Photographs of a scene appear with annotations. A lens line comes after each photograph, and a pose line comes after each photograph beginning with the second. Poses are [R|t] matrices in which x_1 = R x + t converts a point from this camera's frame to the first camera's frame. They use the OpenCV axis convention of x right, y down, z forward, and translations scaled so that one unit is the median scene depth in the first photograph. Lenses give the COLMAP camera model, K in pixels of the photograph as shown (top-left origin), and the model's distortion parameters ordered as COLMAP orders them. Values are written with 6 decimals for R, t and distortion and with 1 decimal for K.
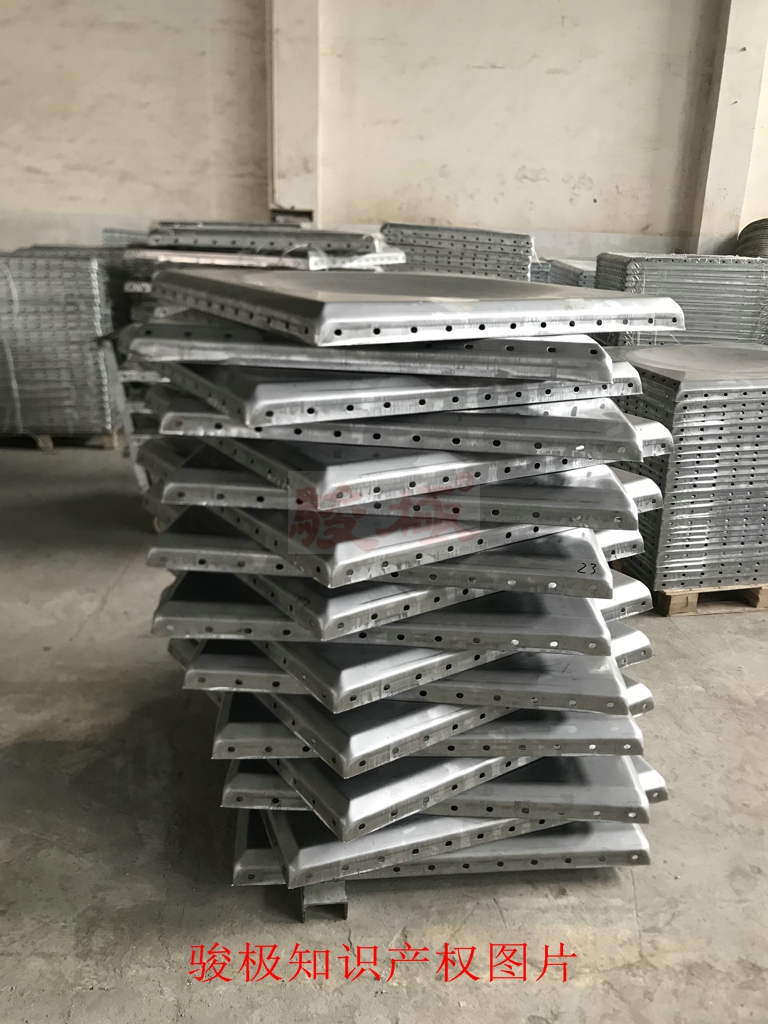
lens RADIAL K [[834.8, 0, 378.3], [0, 834.8, 512.7], [0, 0, 1]] dist [-0.007918, 0.026741]
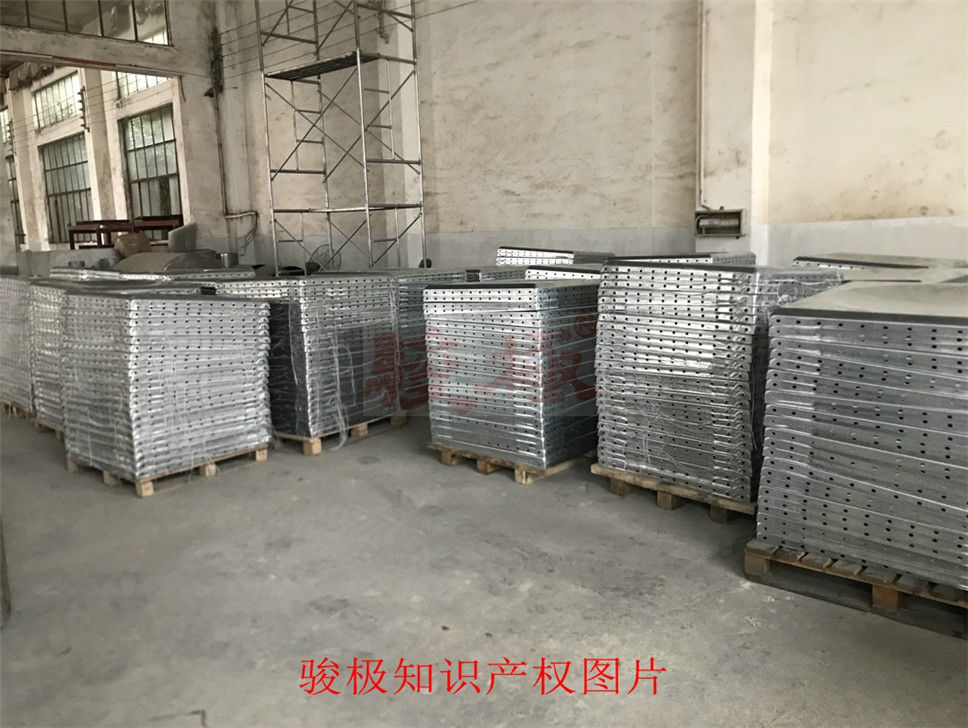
lens RADIAL K [[789.1, 0, 483.1], [0, 789.1, 368.5], [0, 0, 1]] dist [-0.007918, 0.026741]
pose [[0.696409, 0.070658, -0.714159, 0.295519], [-0.168465, 0.983429, -0.066979, -0.116446], [0.697592, 0.166955, 0.696772, 0.313484]]
